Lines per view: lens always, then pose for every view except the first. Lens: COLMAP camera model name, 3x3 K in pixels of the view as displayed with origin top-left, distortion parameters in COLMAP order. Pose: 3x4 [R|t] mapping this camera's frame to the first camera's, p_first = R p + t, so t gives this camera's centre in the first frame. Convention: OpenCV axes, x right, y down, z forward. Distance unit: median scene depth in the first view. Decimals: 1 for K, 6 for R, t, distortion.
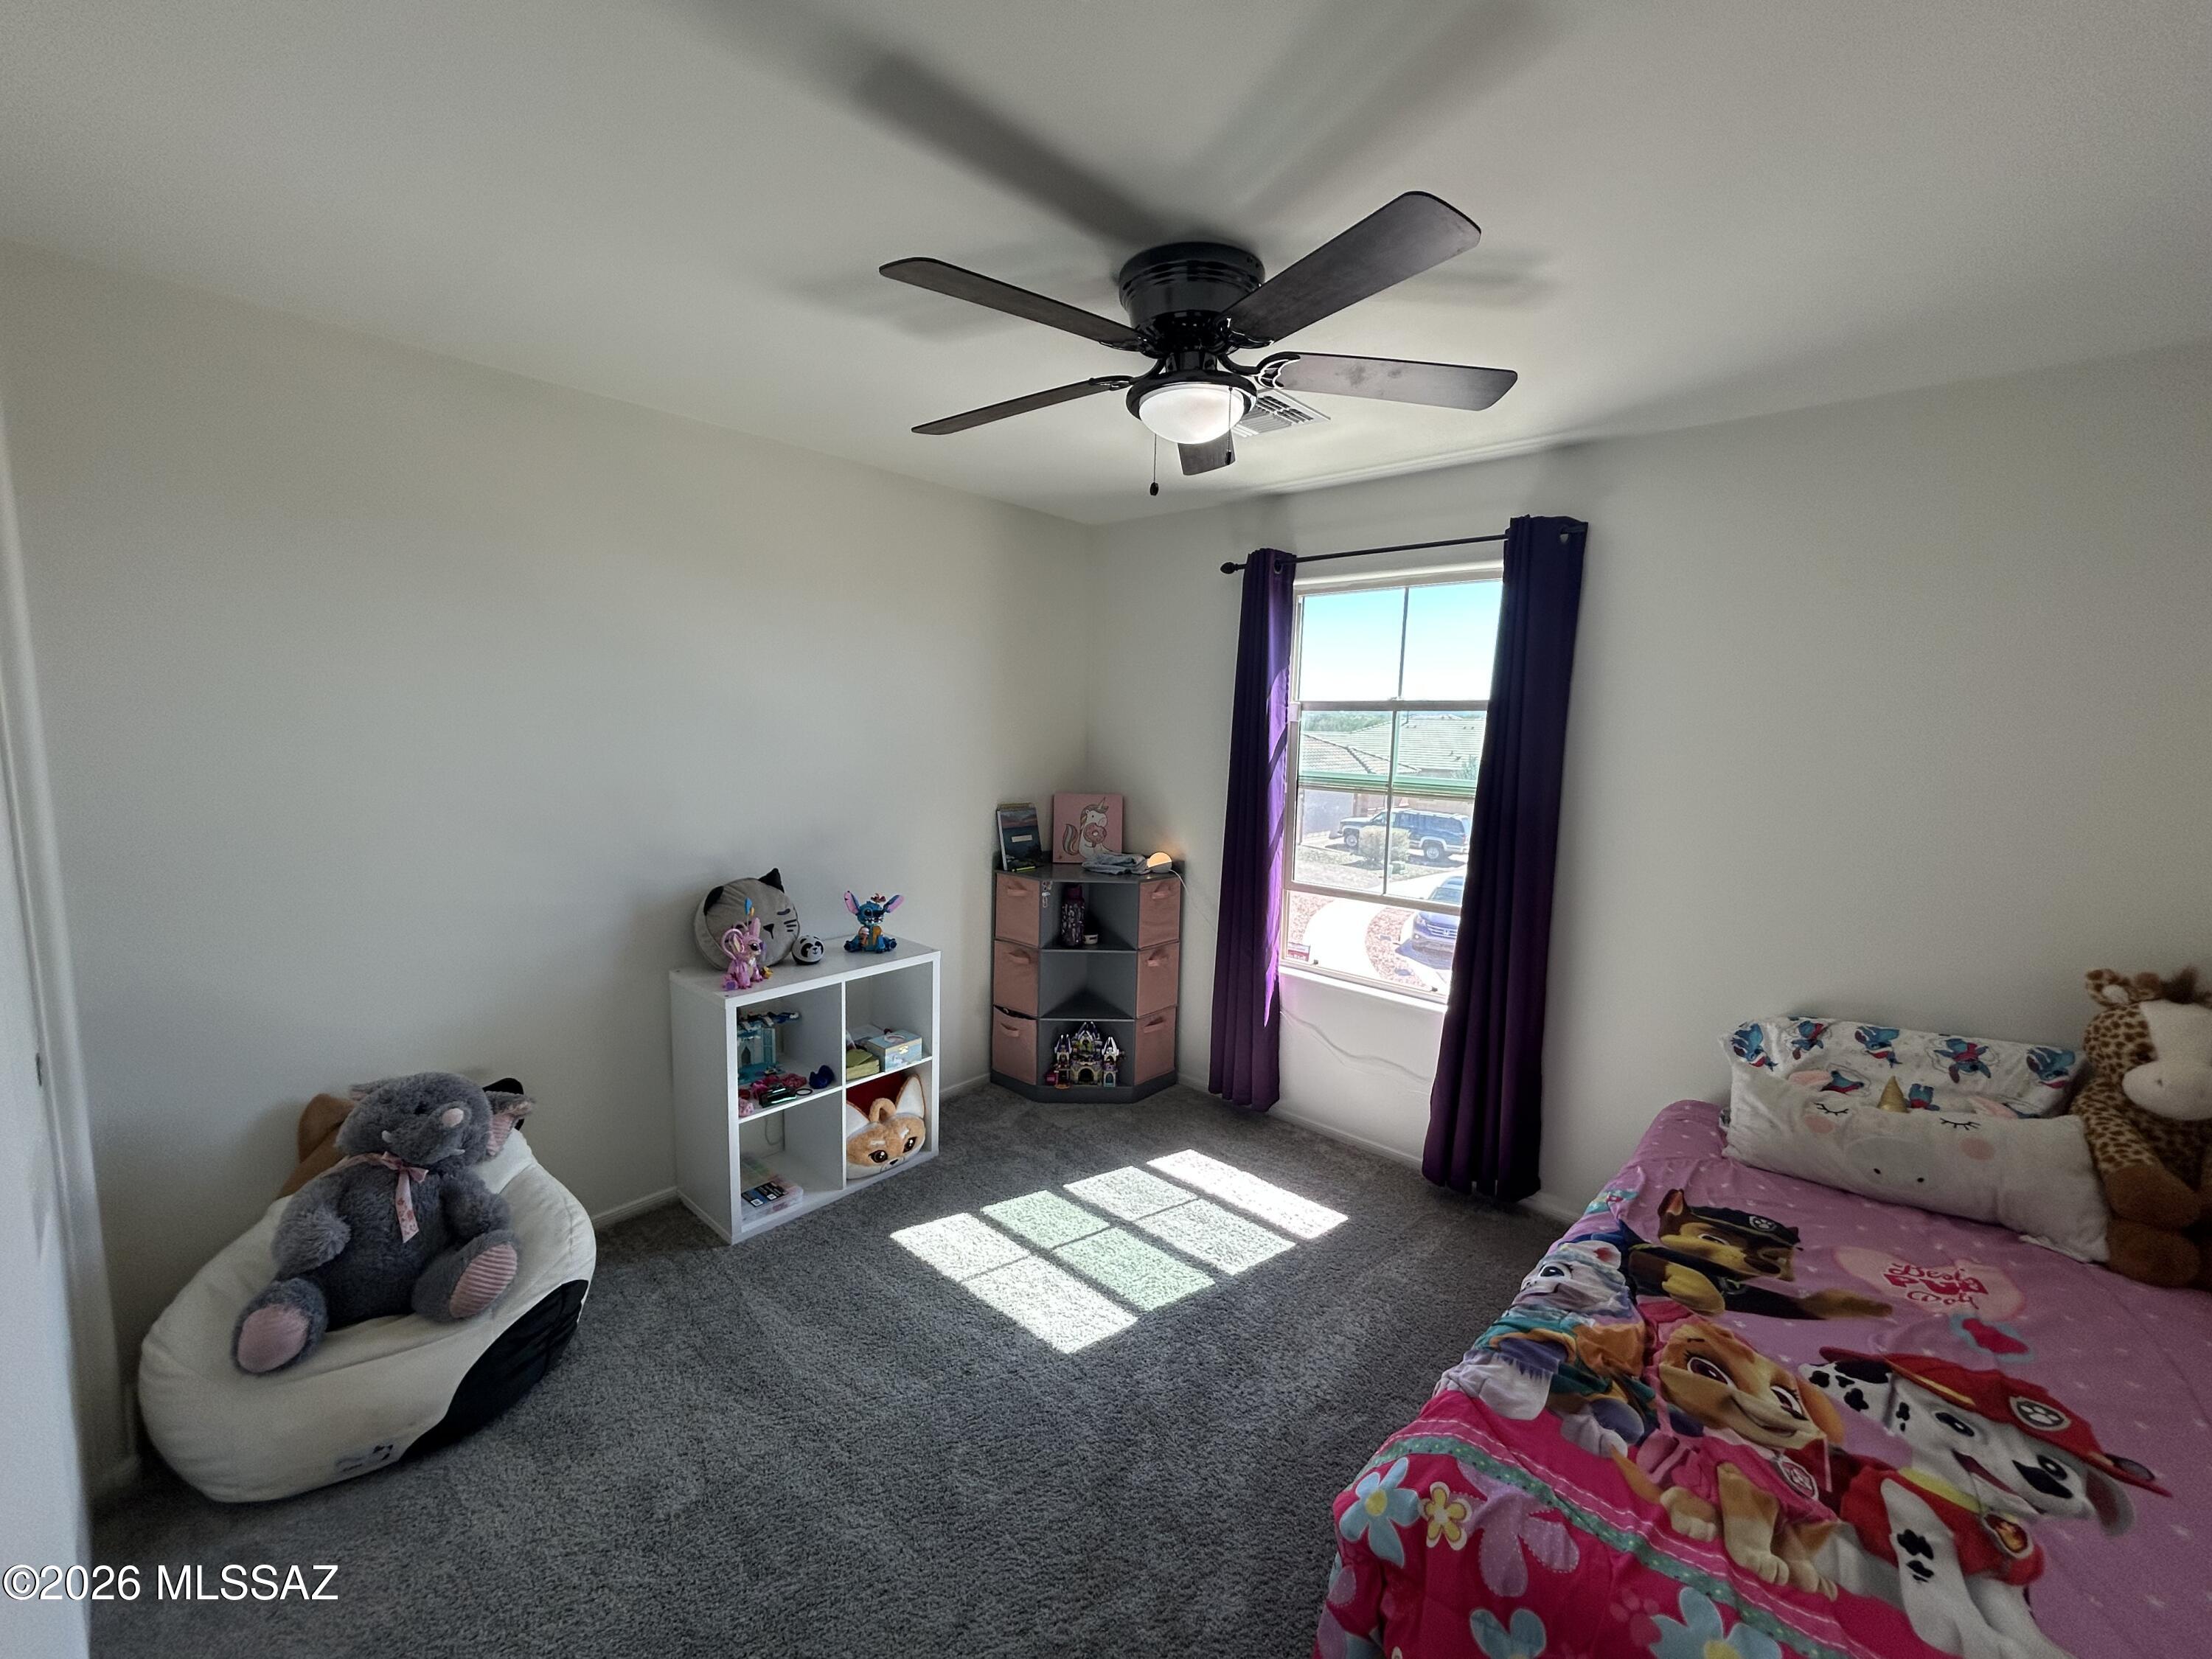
lens RADIAL K [[881.7, 0, 1102.6], [0, 881.7, 825.3], [0, 0, 1]] dist [-0.002663, -0.000228]
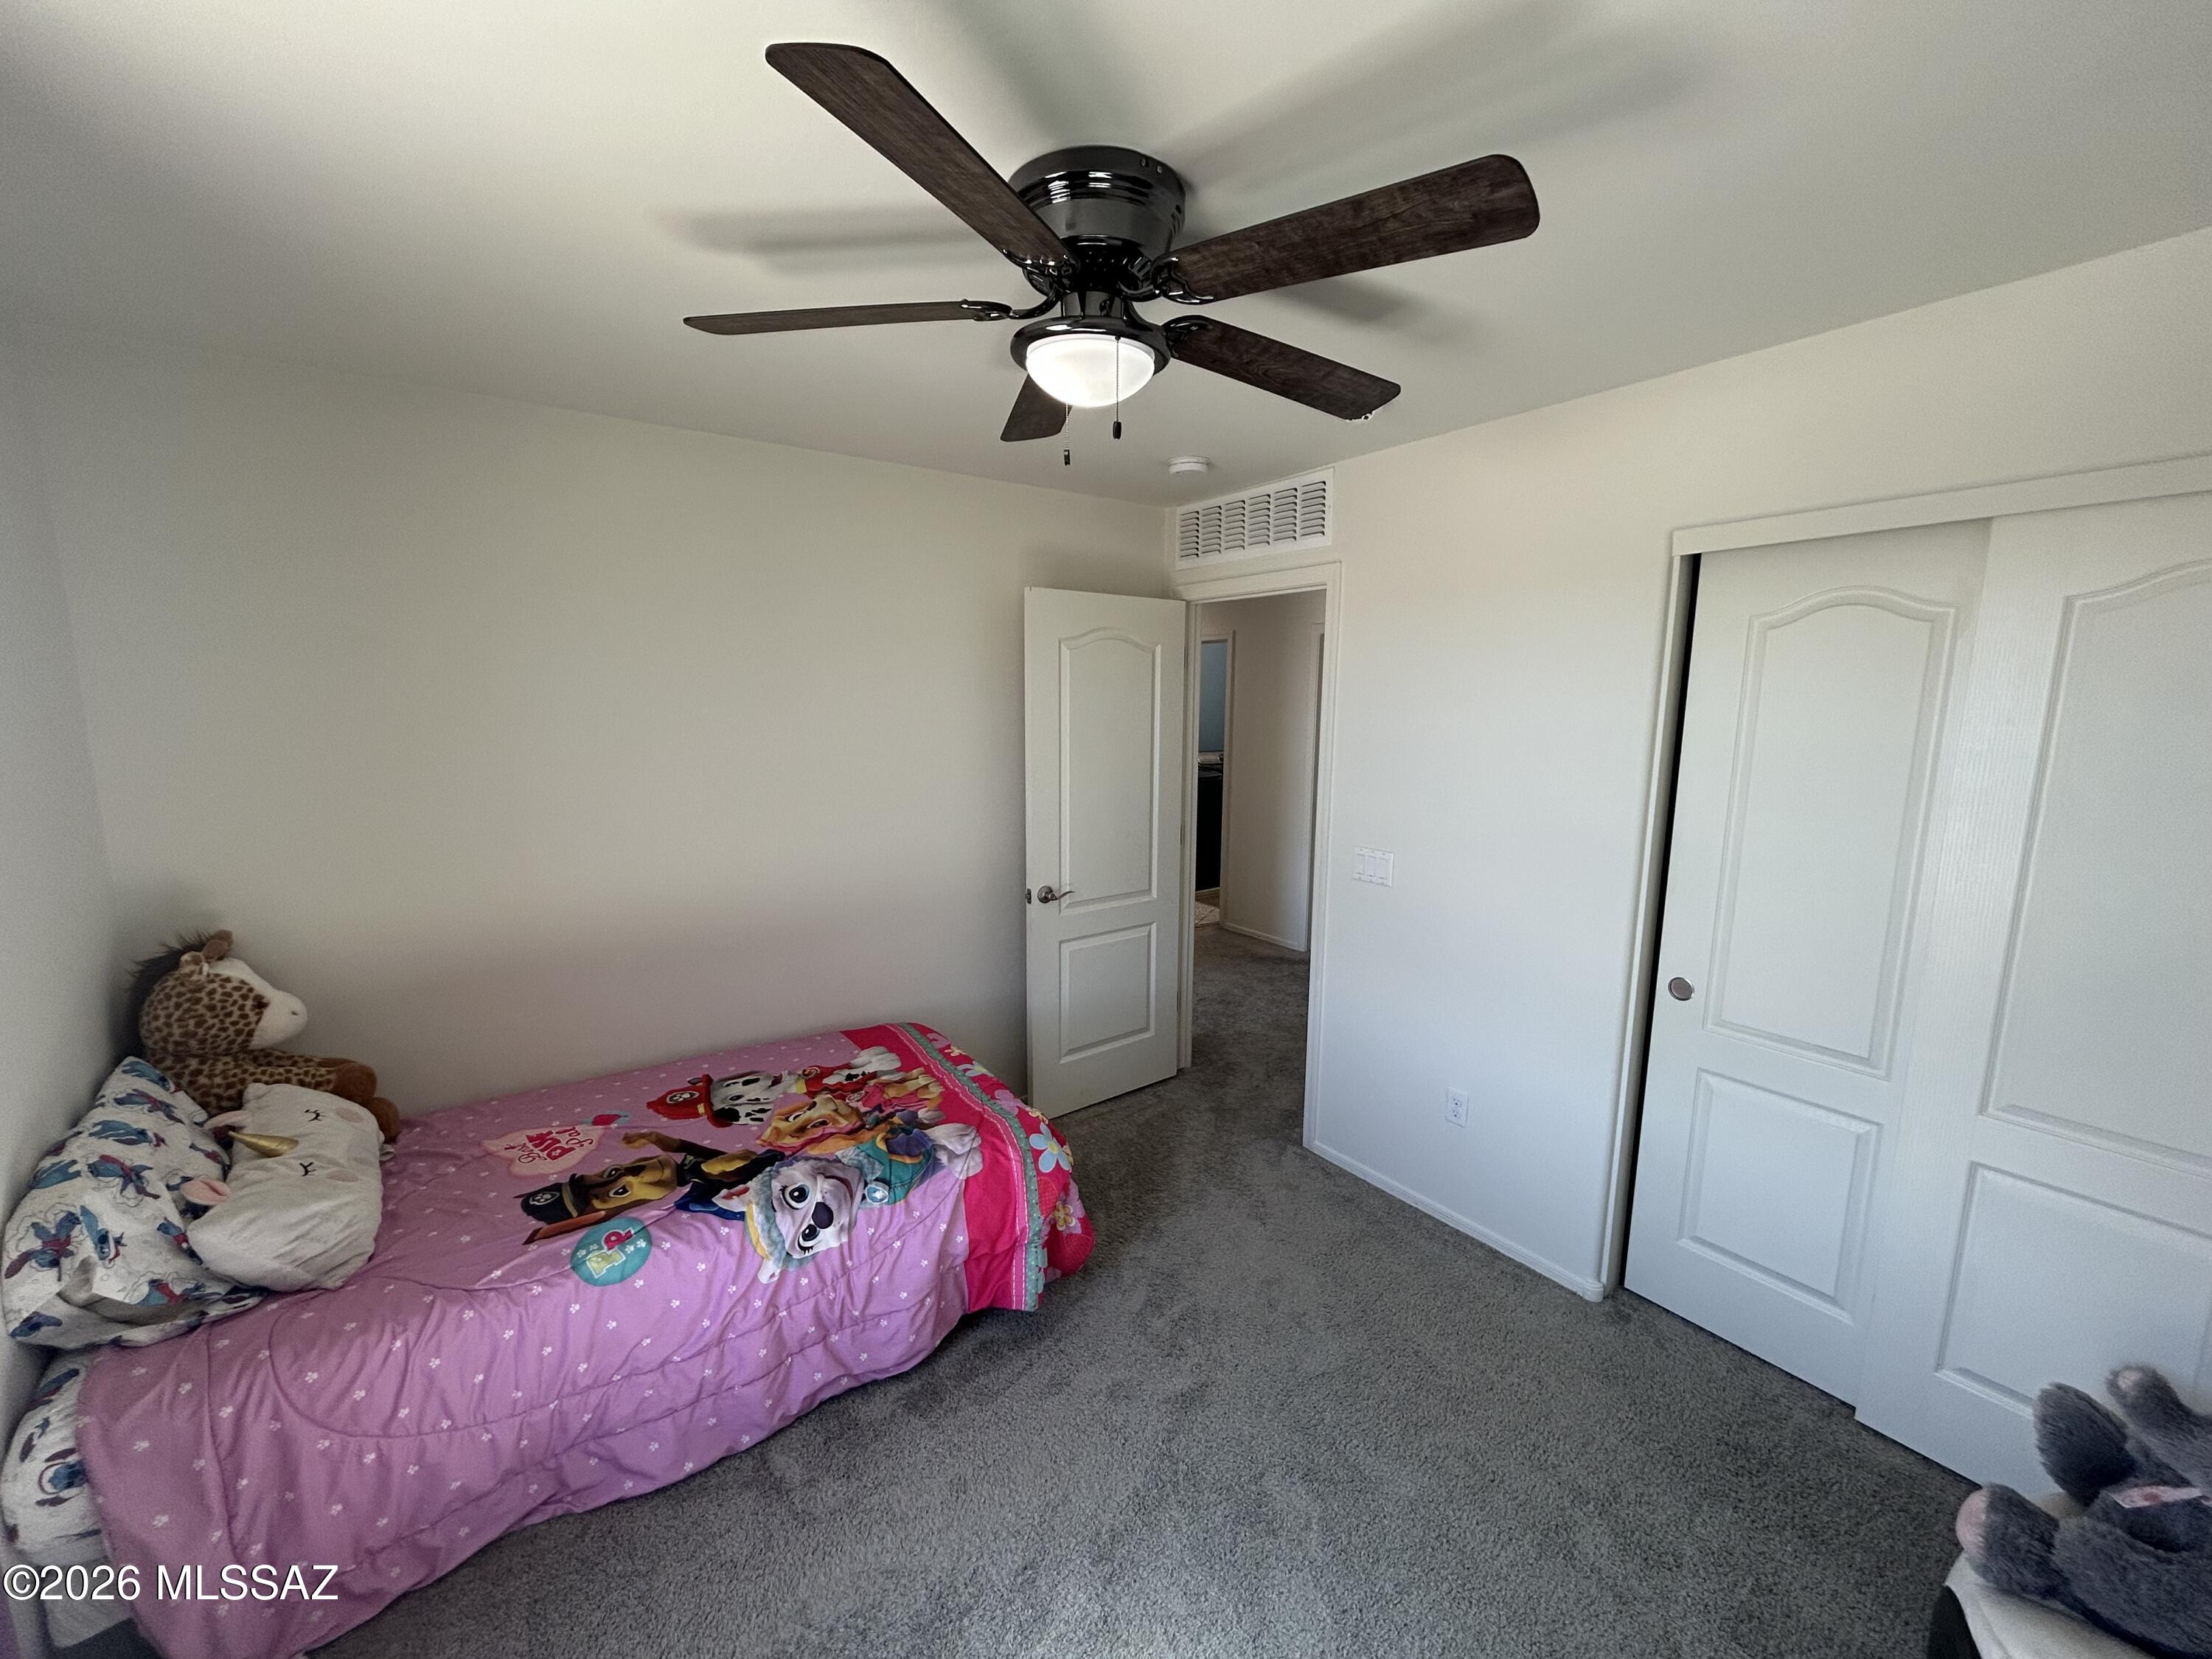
lens RADIAL K [[881.7, 0, 1104.6], [0, 881.7, 830.3], [0, 0, 1]] dist [-0.002663, -0.000228]
pose [[-0.975603, -0.059246, 0.211397, -0.116479], [-0.001097, 0.964203, 0.265164, -0.292683], [-0.219539, 0.258463, -0.940744, 2.023558]]
